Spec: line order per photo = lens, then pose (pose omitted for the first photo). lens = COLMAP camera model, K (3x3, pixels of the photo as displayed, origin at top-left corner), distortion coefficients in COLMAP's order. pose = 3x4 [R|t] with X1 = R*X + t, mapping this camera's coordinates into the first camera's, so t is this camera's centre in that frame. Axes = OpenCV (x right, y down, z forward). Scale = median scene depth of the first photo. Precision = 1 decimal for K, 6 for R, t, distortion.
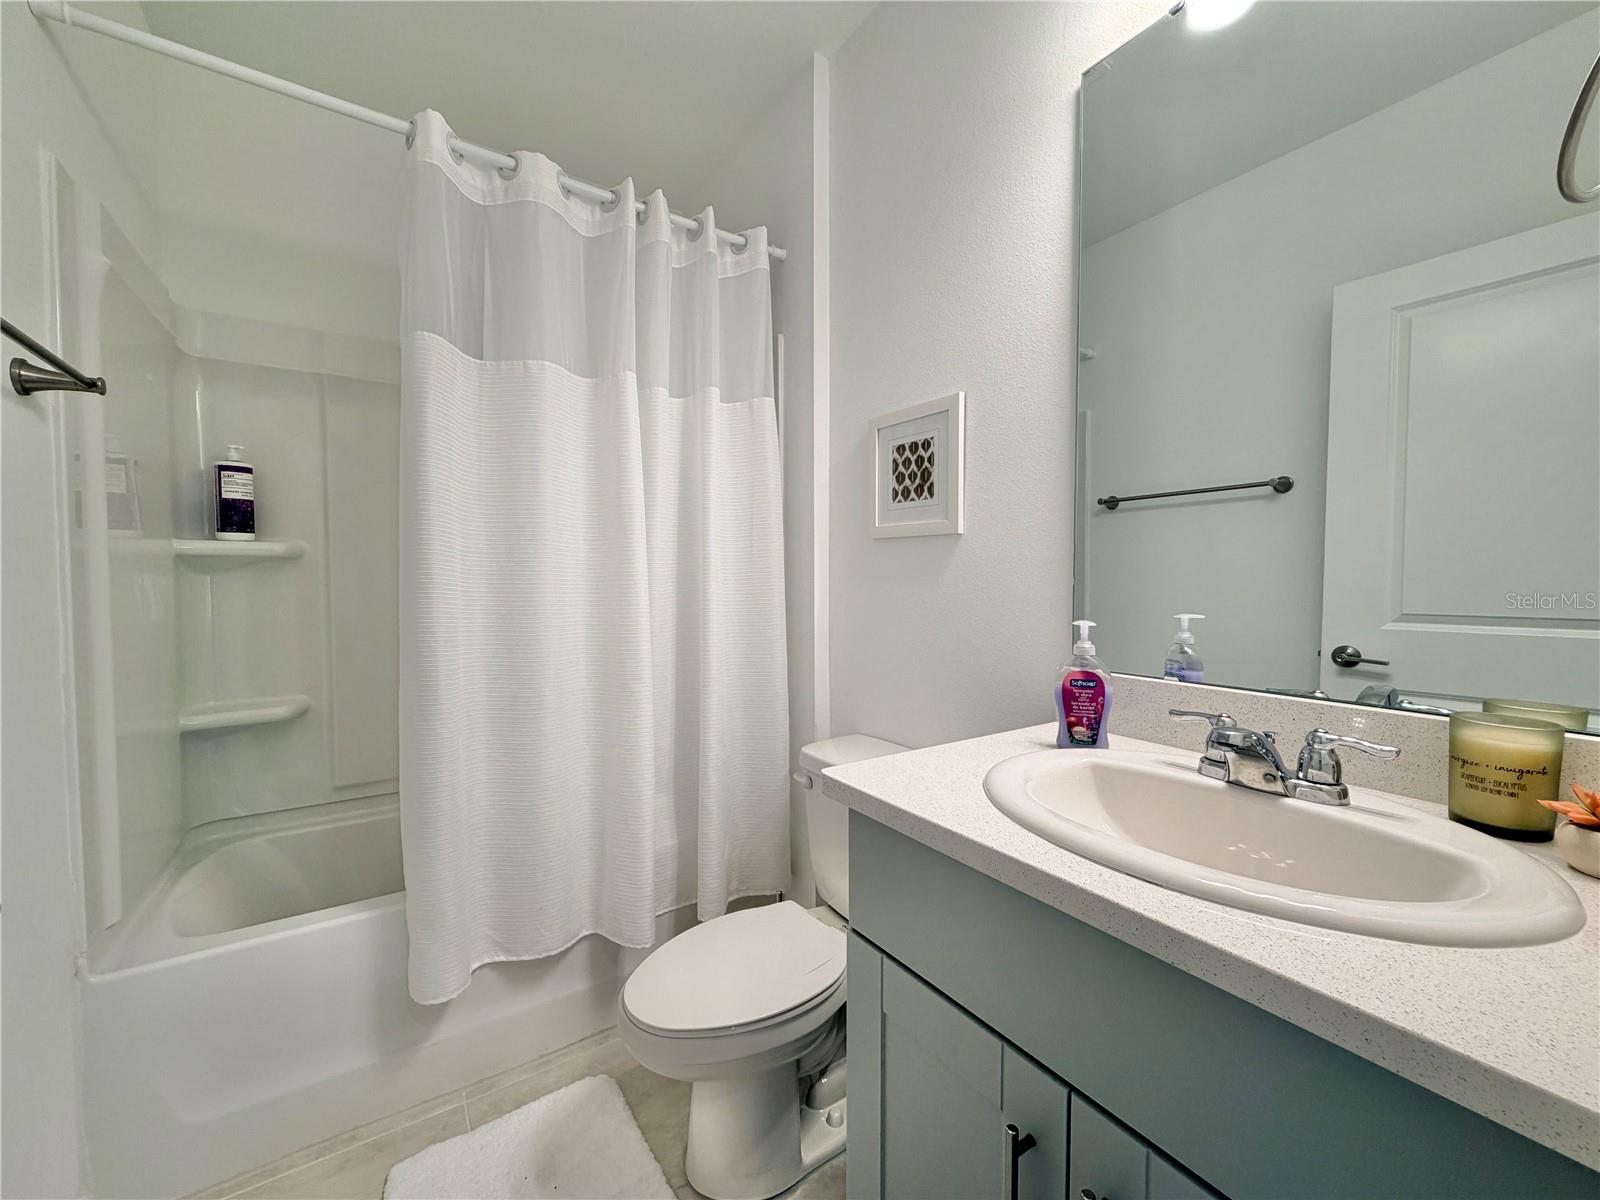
lens RADIAL K [[635.6, 0, 792.3], [0, 635.6, 596.3], [0, 0, 1]] dist [-0.000835, -0.000602]
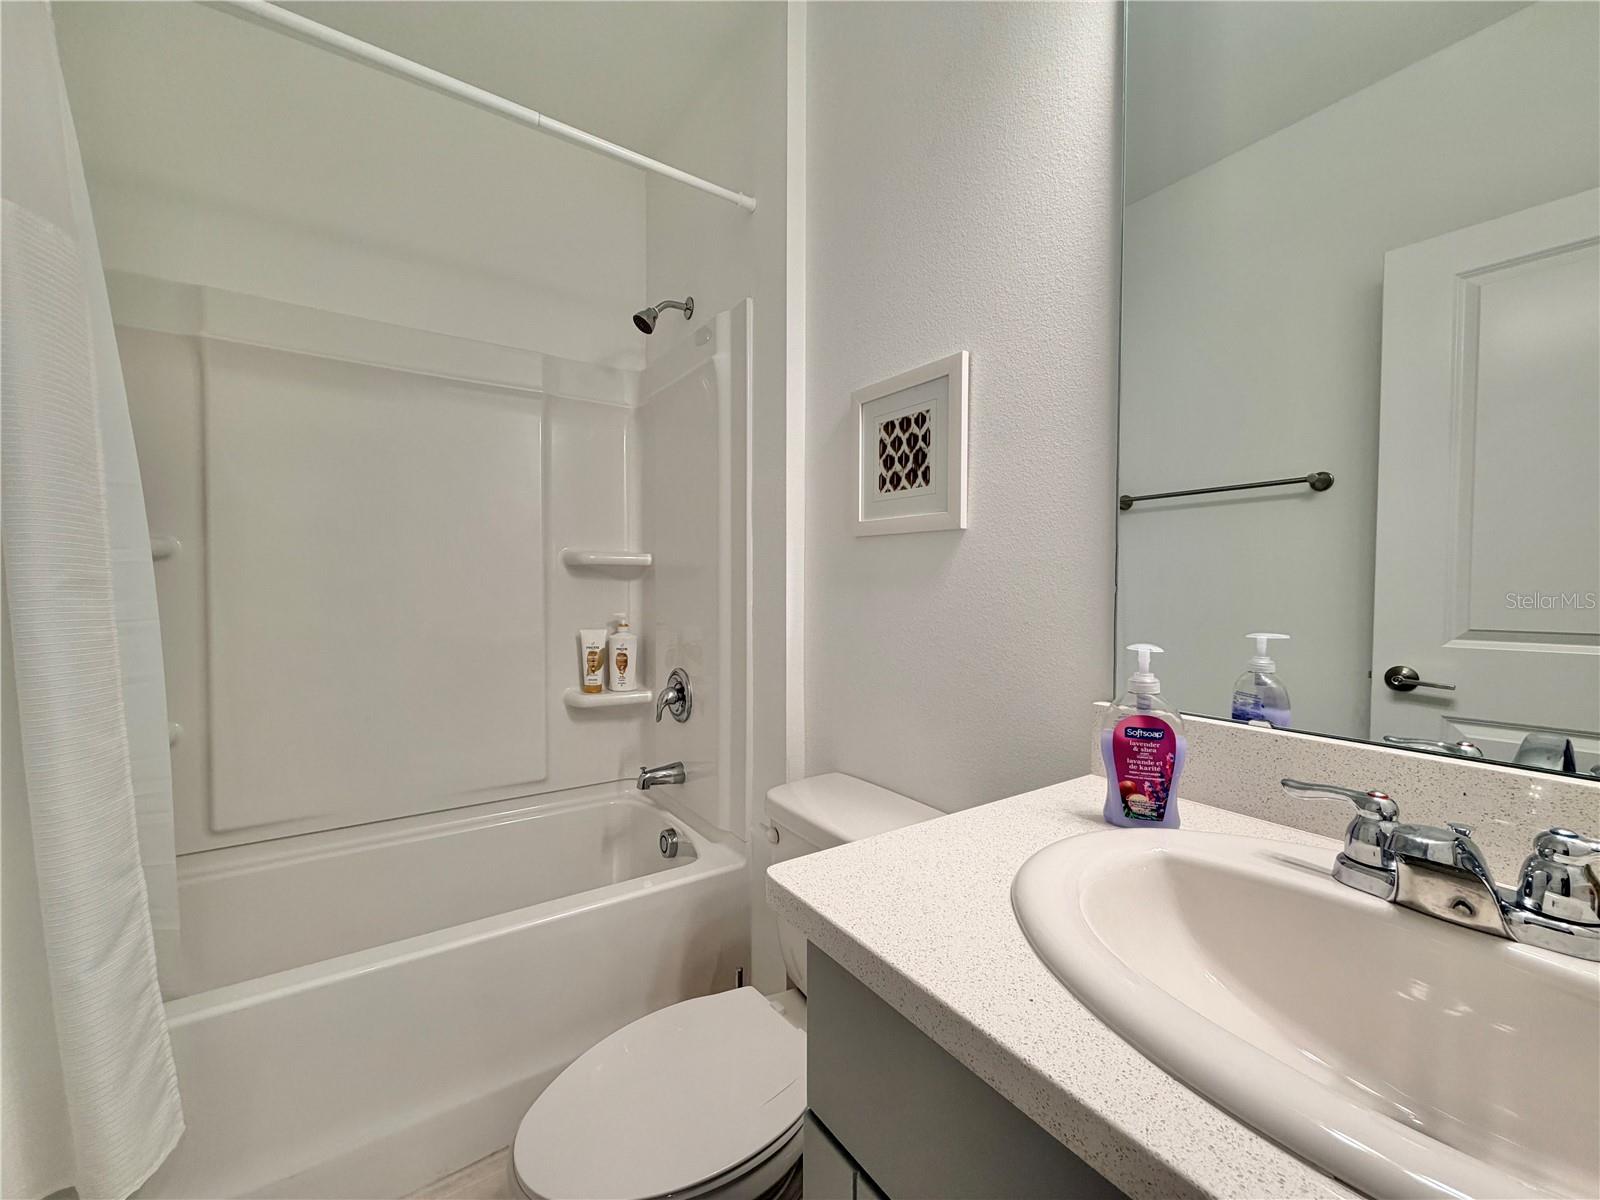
lens RADIAL K [[635.6, 0, 805.0], [0, 635.6, 599.5], [0, 0, 1]] dist [-0.000835, -0.000602]
pose [[0.999332, 0.005116, 0.036192, 0.043499], [-0.004846, 0.999960, -0.007559, -0.003320], [-0.036229, 0.007379, 0.999316, 0.242380]]
